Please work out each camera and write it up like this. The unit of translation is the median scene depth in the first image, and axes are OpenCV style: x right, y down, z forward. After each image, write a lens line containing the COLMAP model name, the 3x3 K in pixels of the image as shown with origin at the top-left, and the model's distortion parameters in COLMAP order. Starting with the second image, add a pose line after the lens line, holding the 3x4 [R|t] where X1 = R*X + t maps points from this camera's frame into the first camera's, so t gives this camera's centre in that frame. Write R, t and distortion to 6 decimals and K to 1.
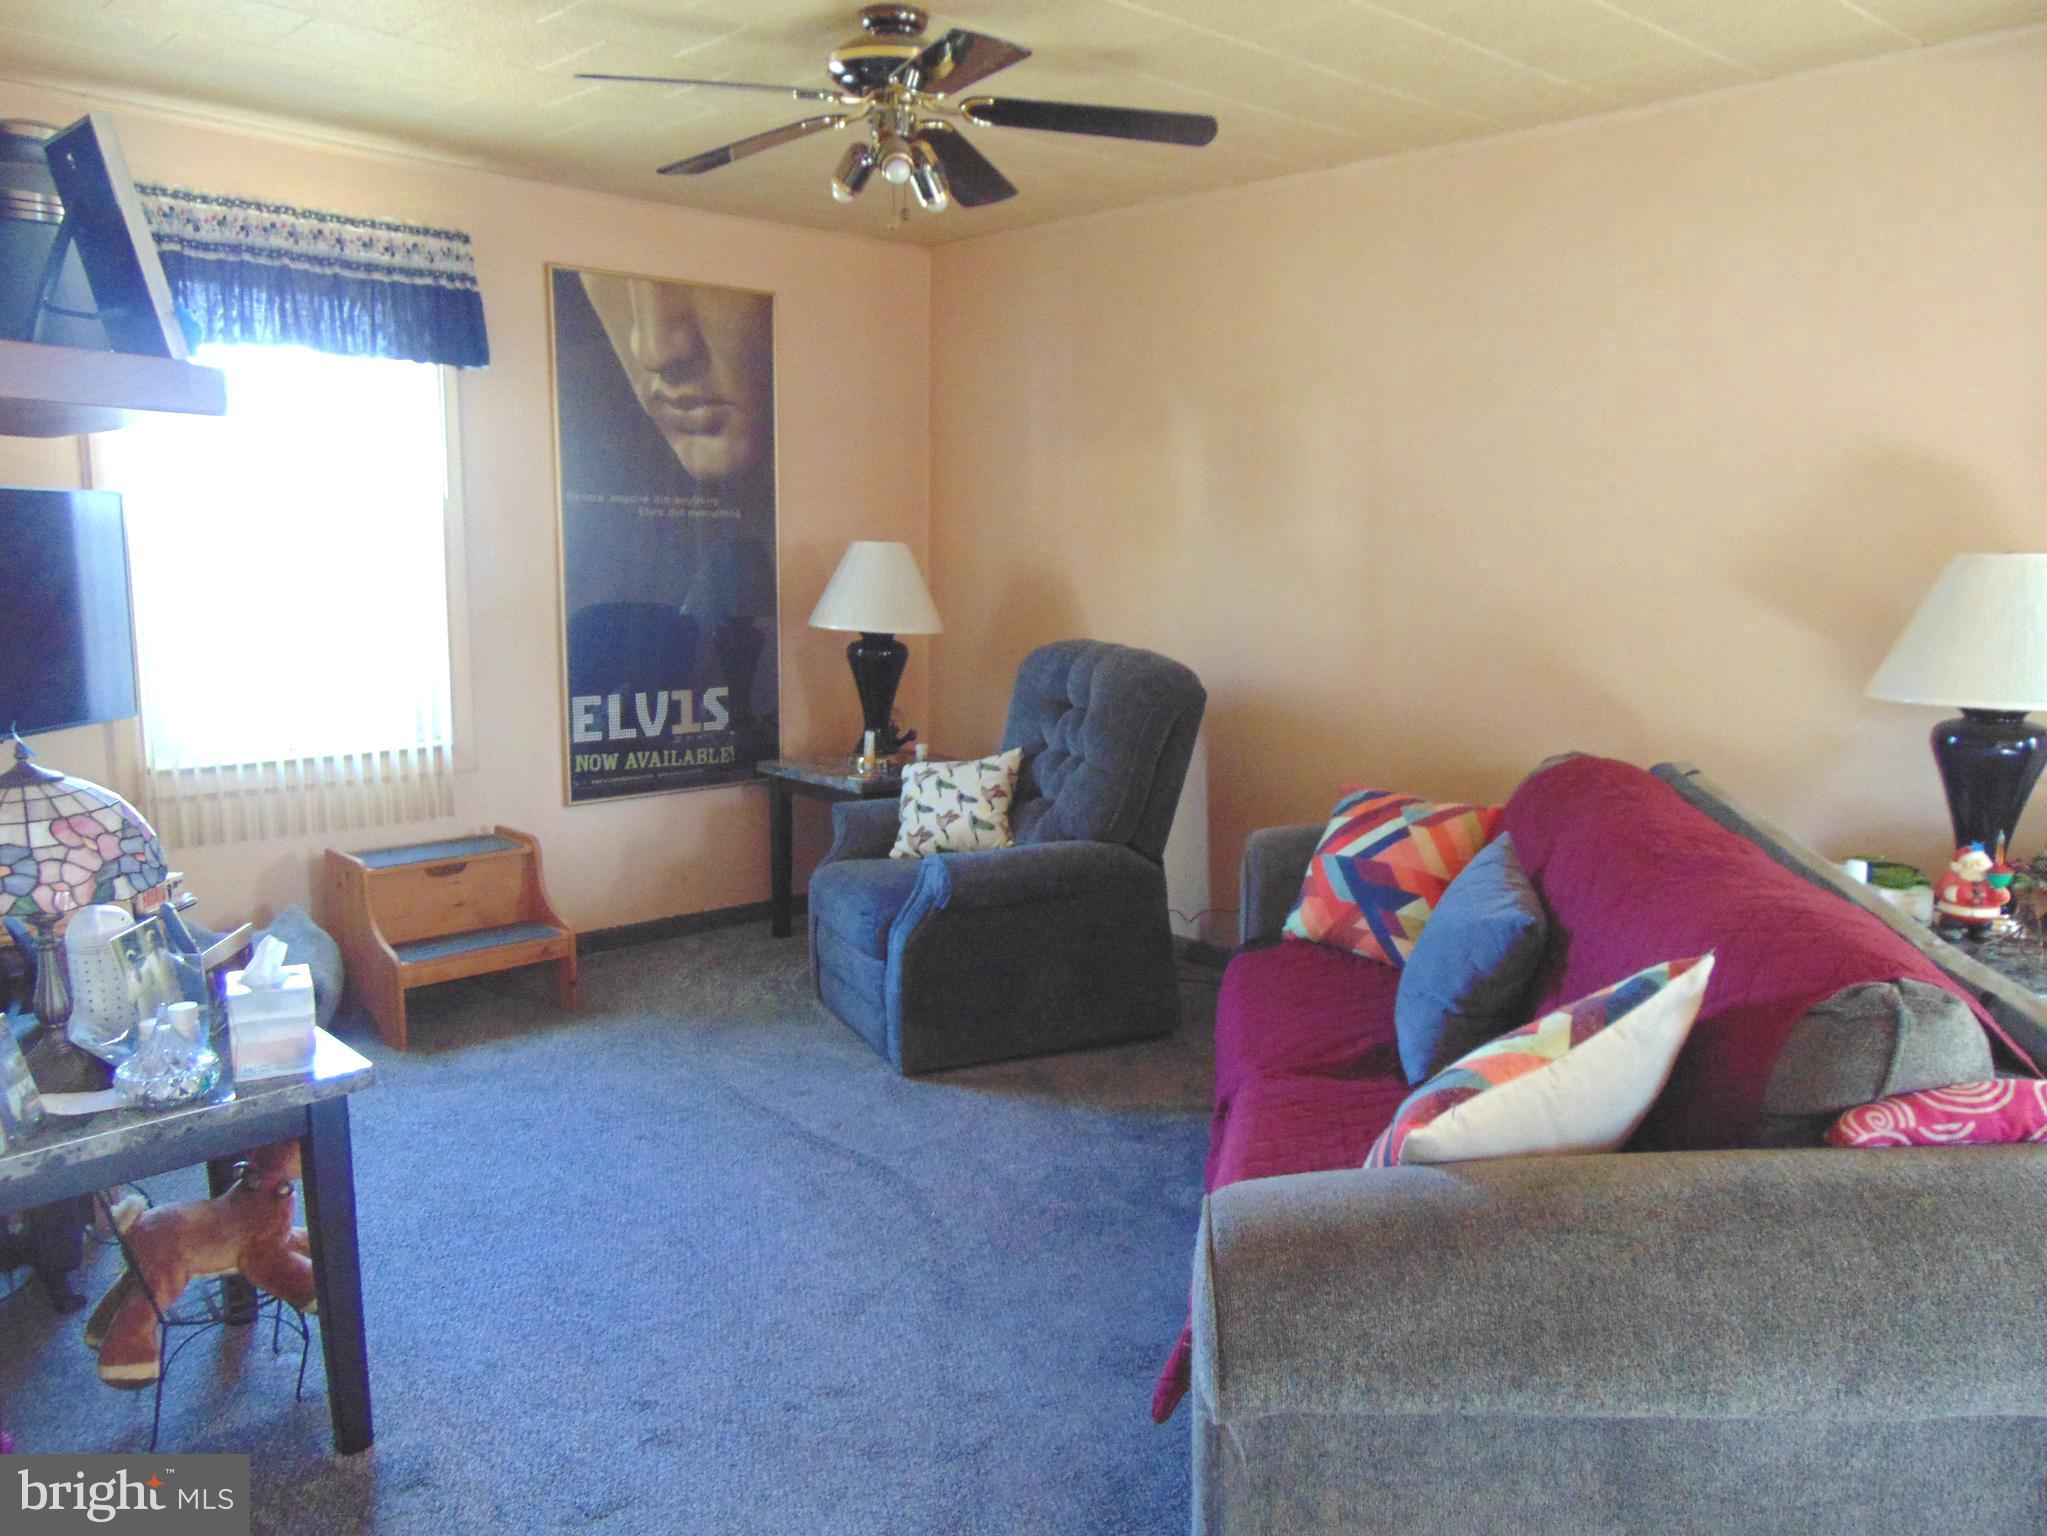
lens RADIAL K [[1505.4, 0, 1023.5], [0, 1505.4, 768.0], [0, 0, 1]] dist [0.002571, 0.003483]
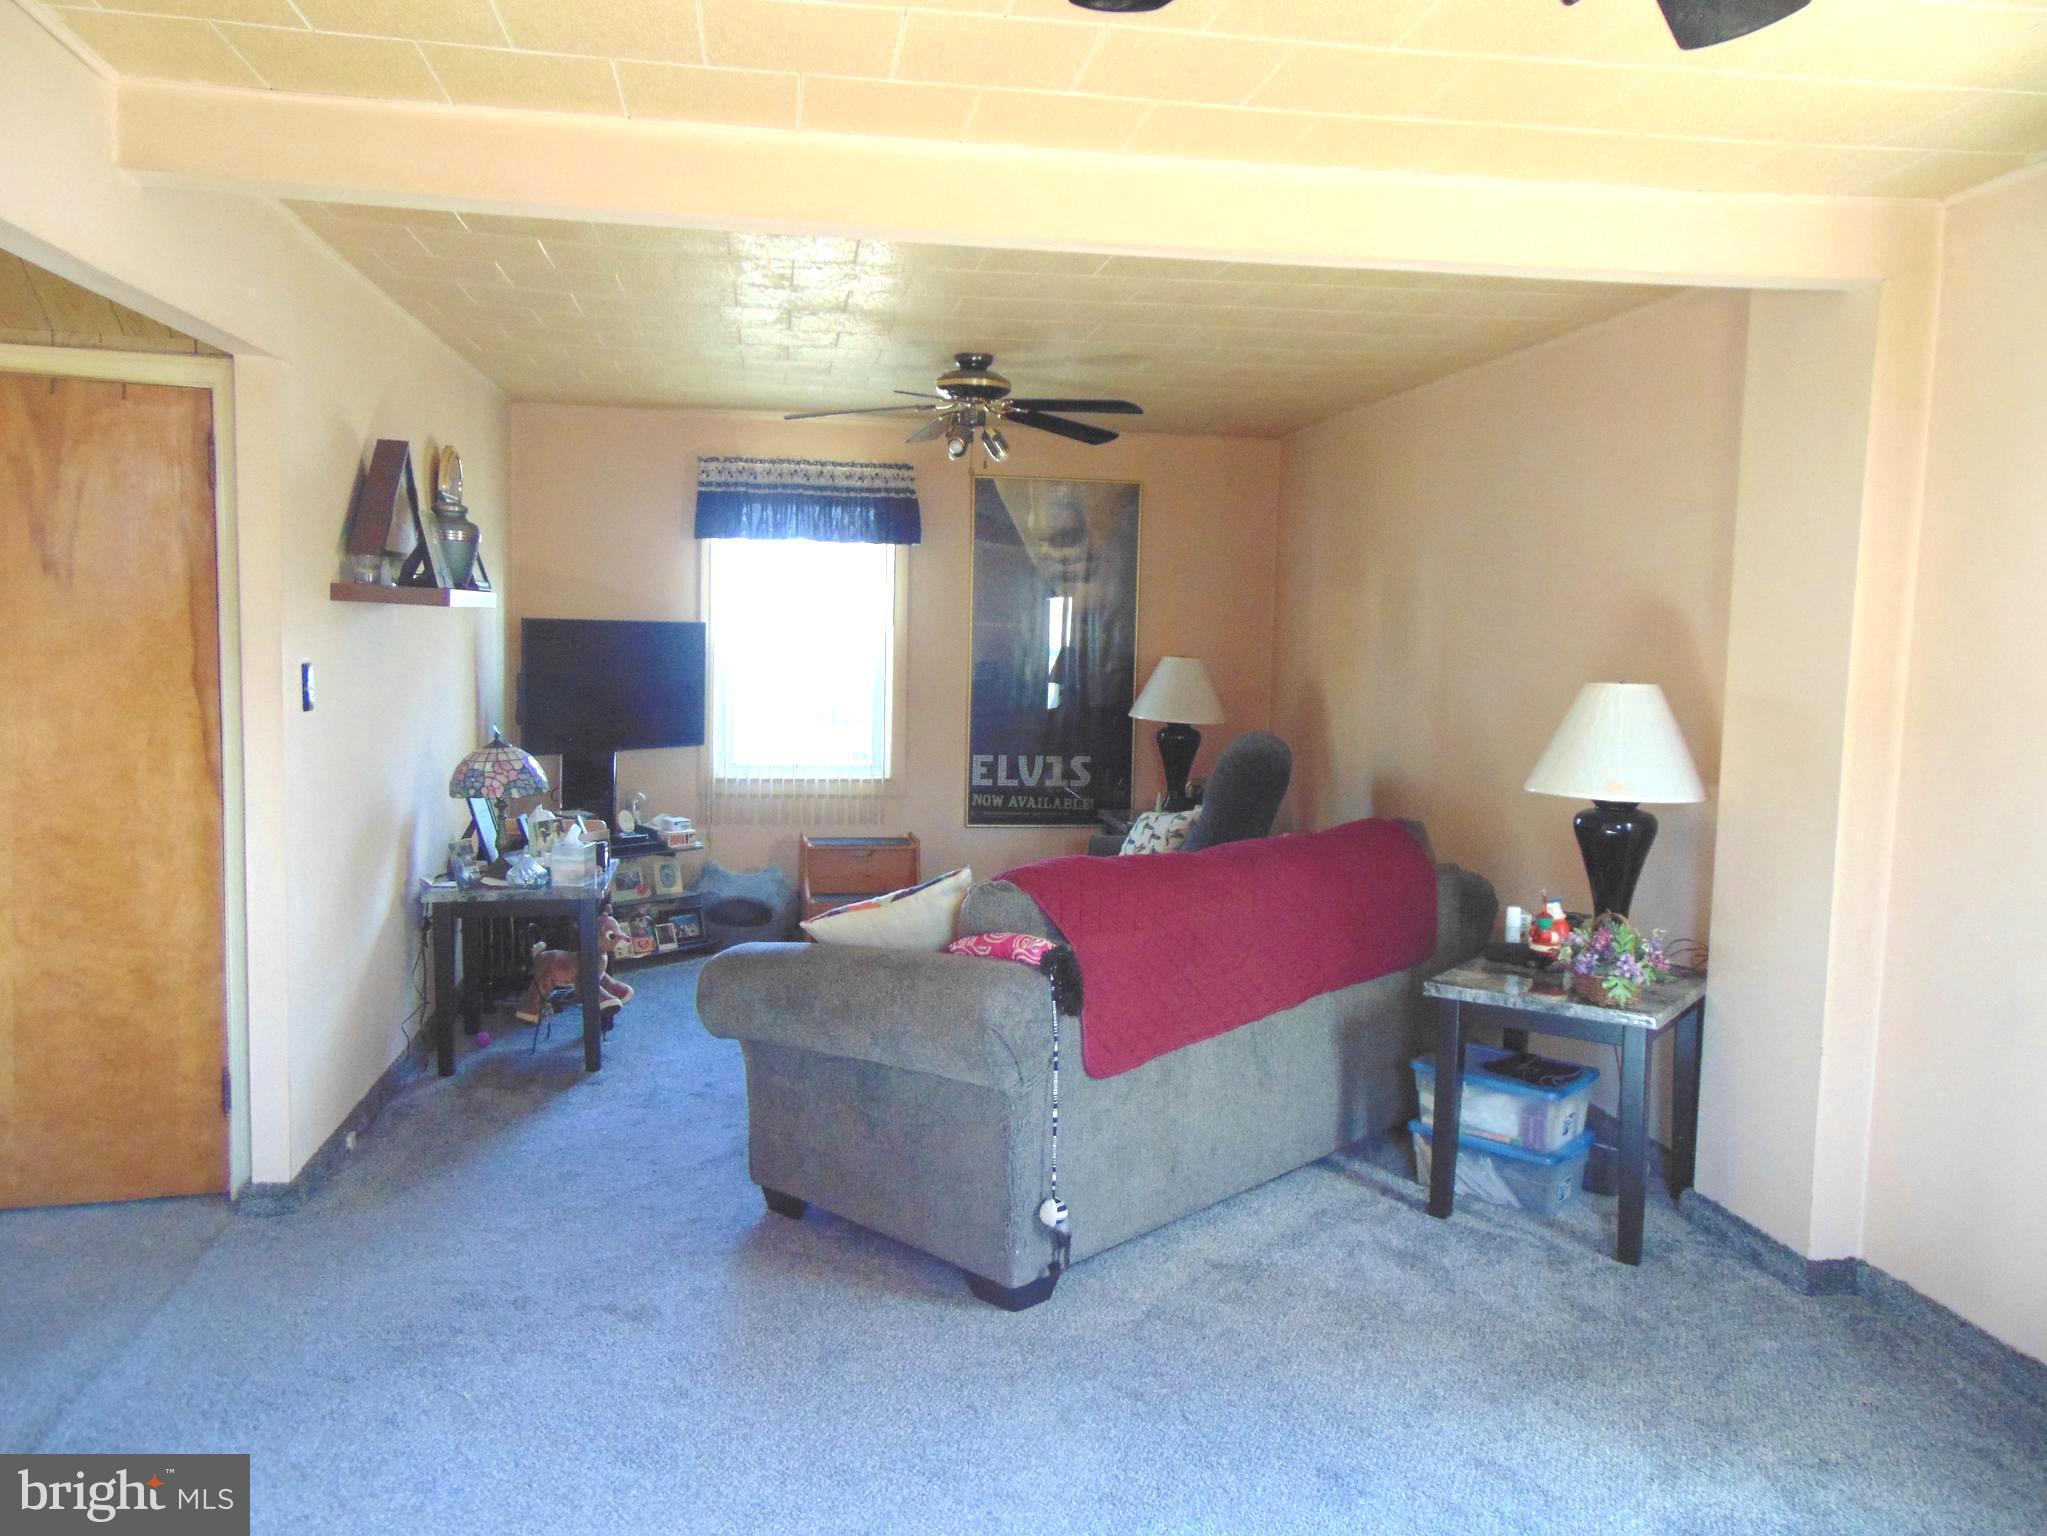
lens RADIAL K [[1533.9, 0, 1023.5], [0, 1533.9, 768.0], [0, 0, 1]] dist [-0.043469, 0.087283]
pose [[0.825392, 0.059910, -0.561372, 0.603907], [-0.100913, 0.993996, -0.042295, 0.025825], [0.555467, 0.091559, 0.826482, -0.238604]]
